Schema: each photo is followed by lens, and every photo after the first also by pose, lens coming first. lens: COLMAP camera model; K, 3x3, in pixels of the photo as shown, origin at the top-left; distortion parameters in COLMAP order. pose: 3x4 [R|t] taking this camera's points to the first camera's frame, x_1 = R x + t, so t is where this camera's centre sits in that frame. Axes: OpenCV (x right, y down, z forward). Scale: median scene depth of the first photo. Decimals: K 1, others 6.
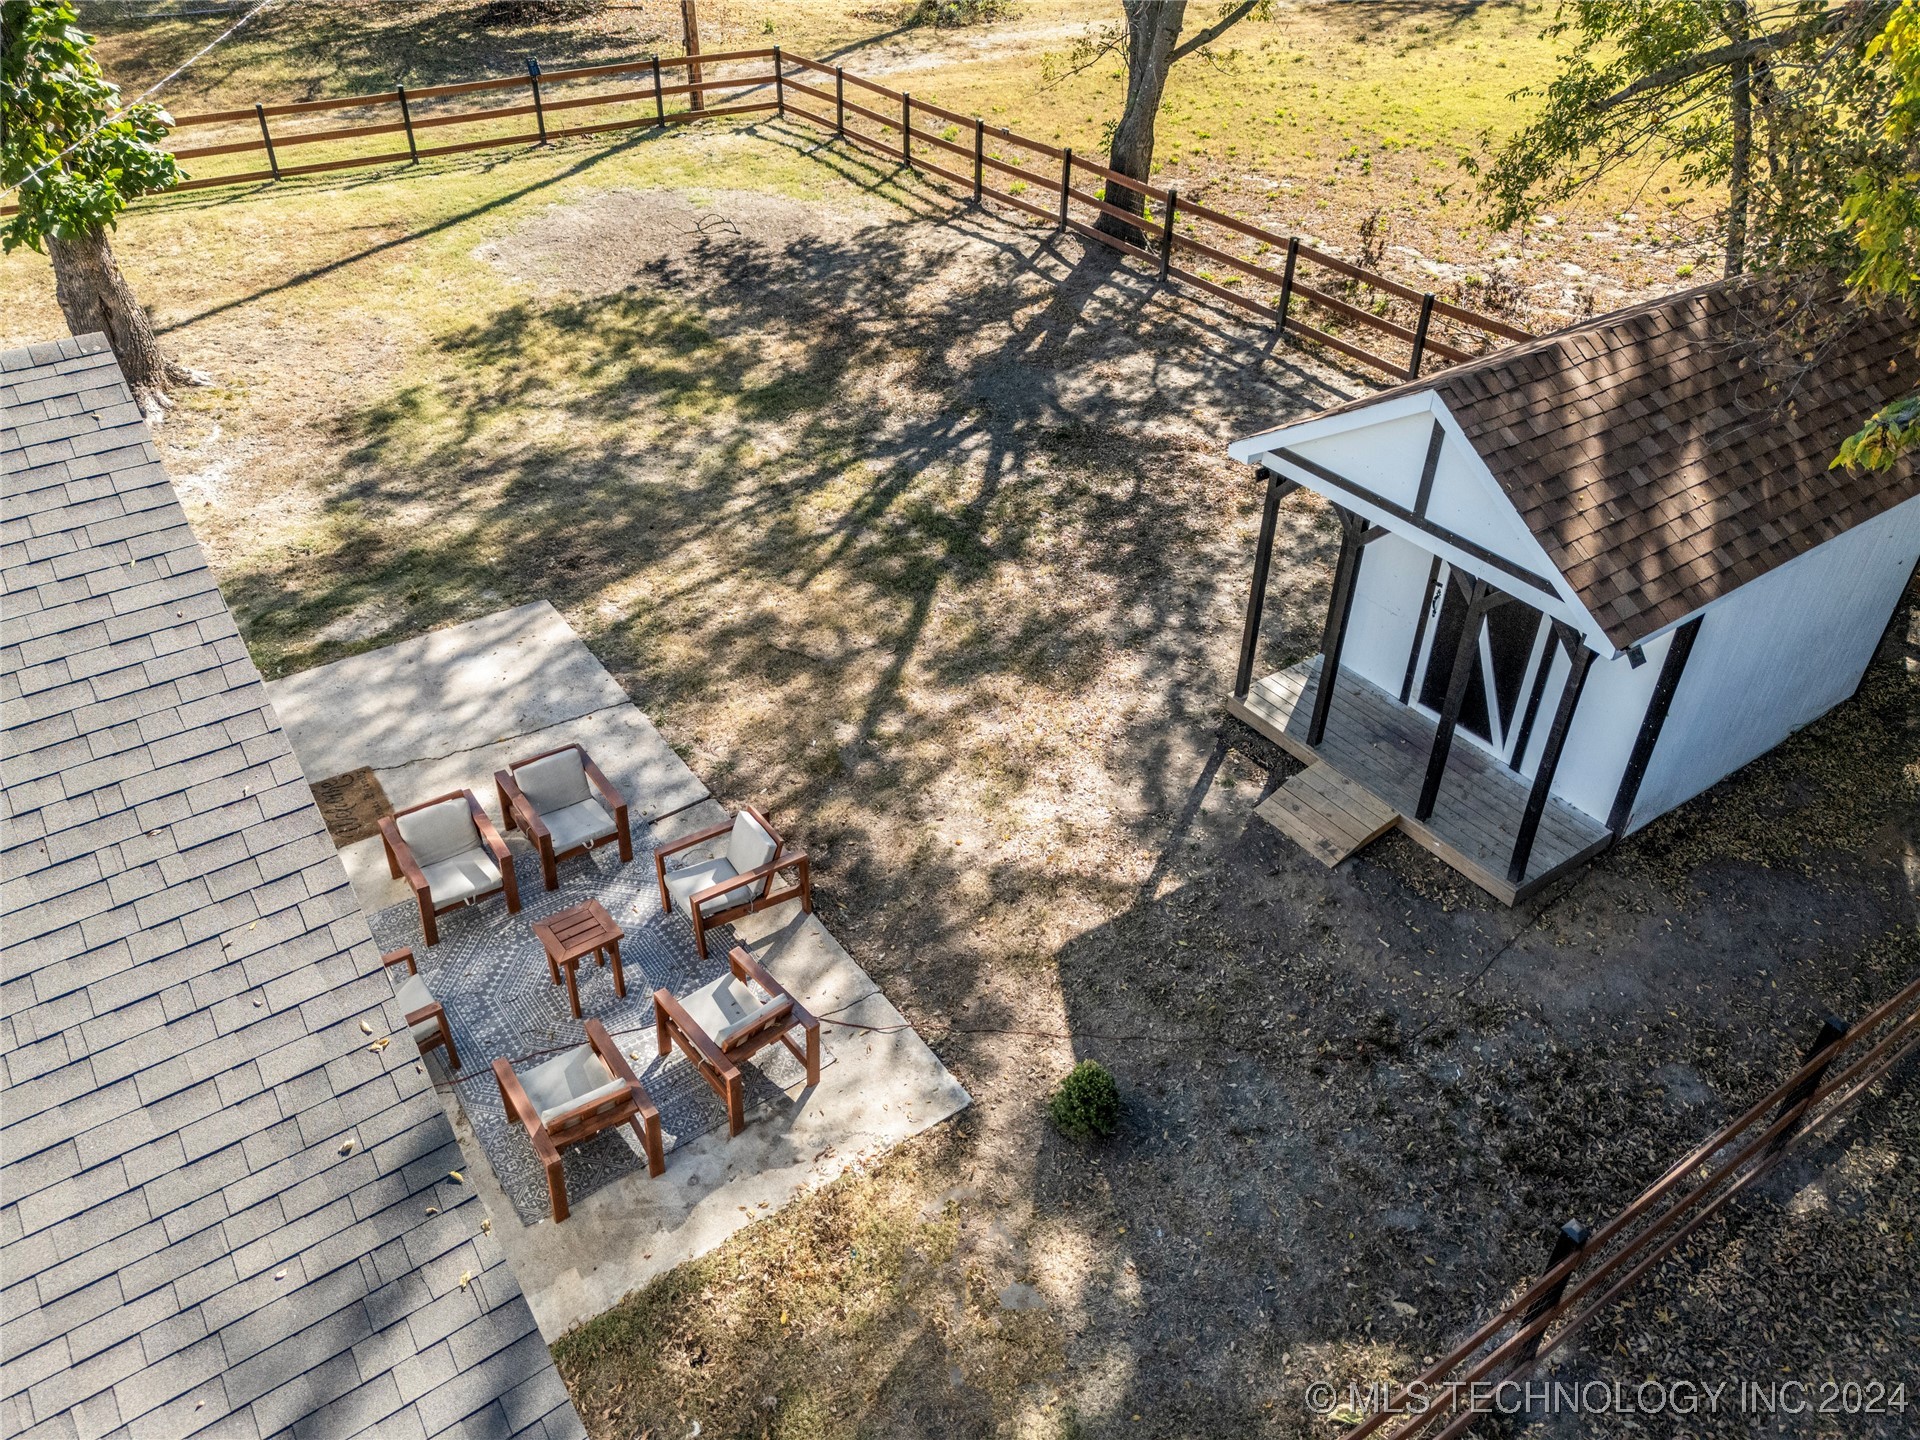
lens RADIAL K [[1369.3, 0, 946.7], [0, 1369.3, 726.9], [0, 0, 1]] dist [0.045514, -0.011392]
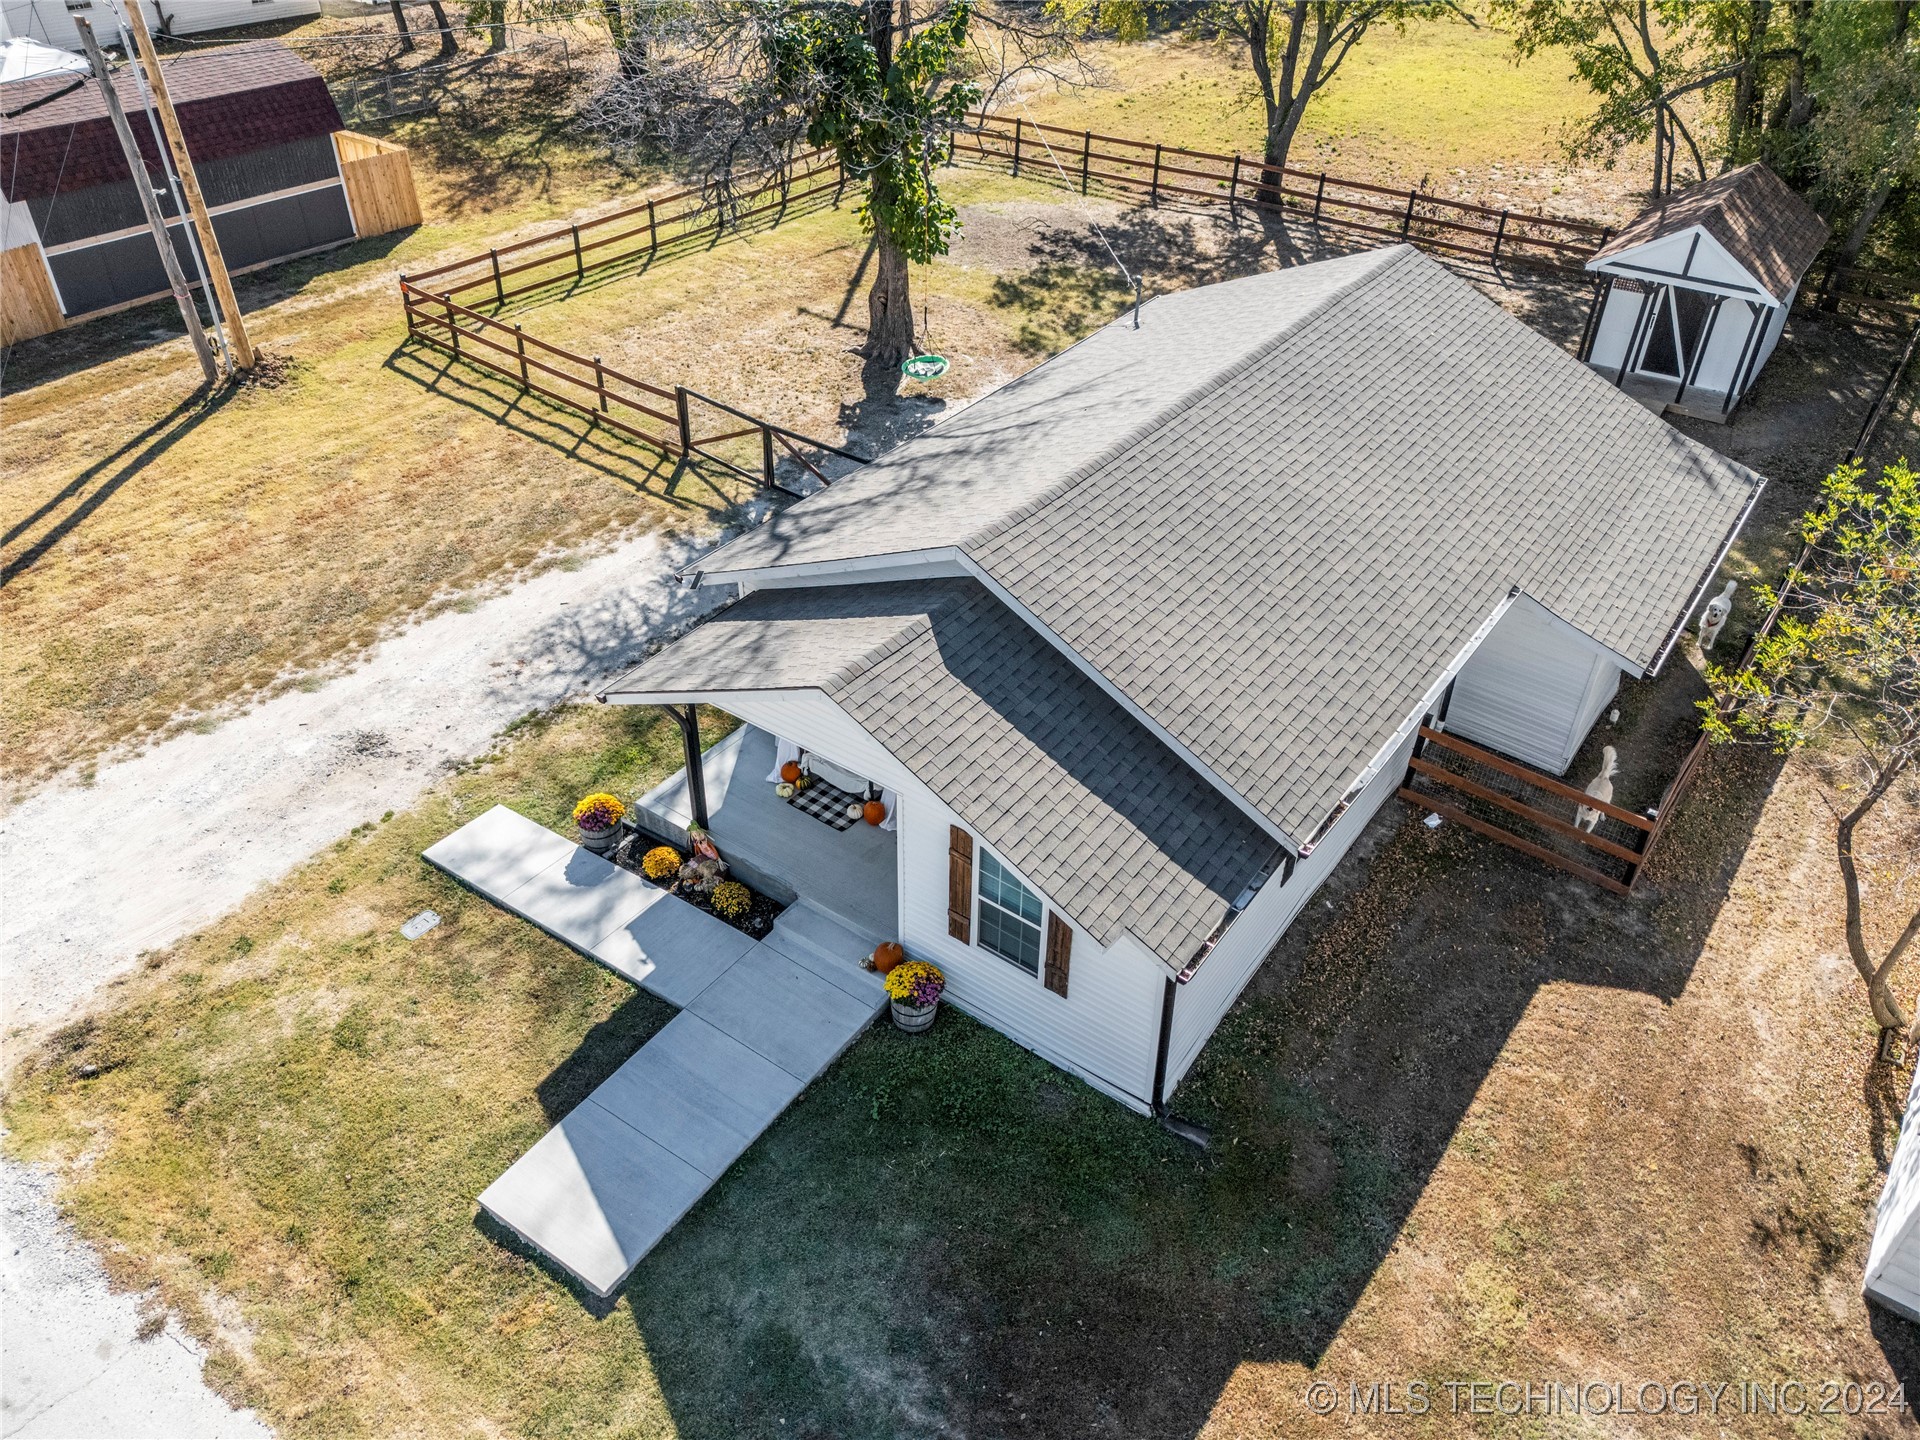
lens RADIAL K [[1374.2, 0, 981.9], [0, 1374.2, 722.2], [0, 0, 1]] dist [0.042703, -0.007588]
pose [[0.939004, -0.203744, 0.277056, -1.123282], [0.204790, 0.978474, 0.025479, 0.210452], [-0.276284, 0.032813, 0.960516, -0.715451]]
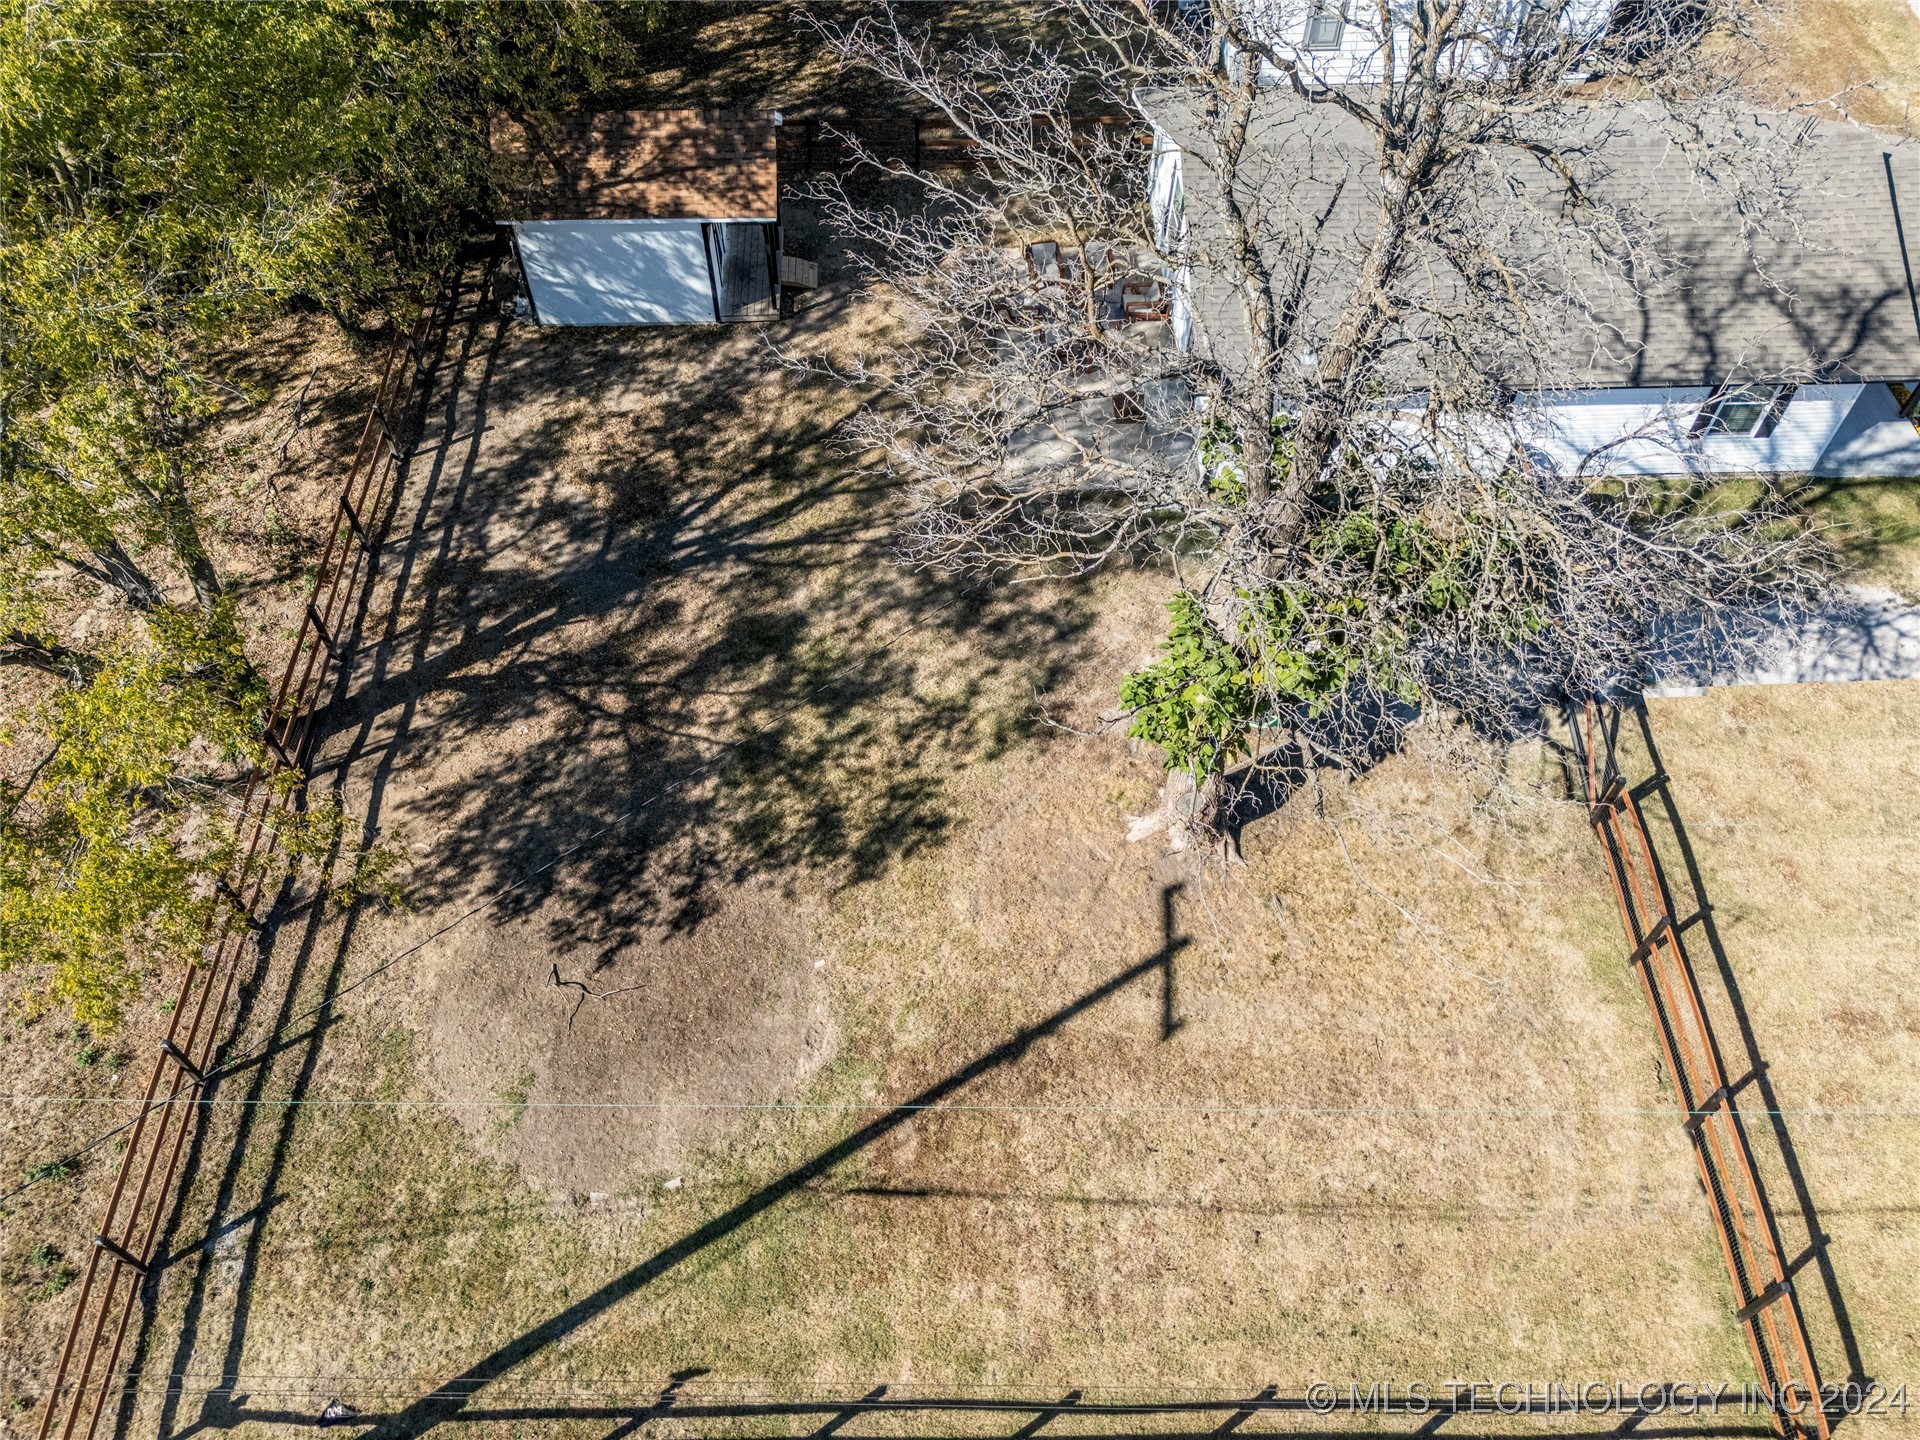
lens RADIAL K [[1369.3, 0, 946.7], [0, 1369.3, 726.9], [0, 0, 1]] dist [0.045514, -0.011392]
pose [[-0.835691, -0.454568, 0.308202, -0.789164], [0.326930, 0.039165, 0.944237, -1.563741], [-0.441291, 0.889851, 0.115882, 0.934121]]
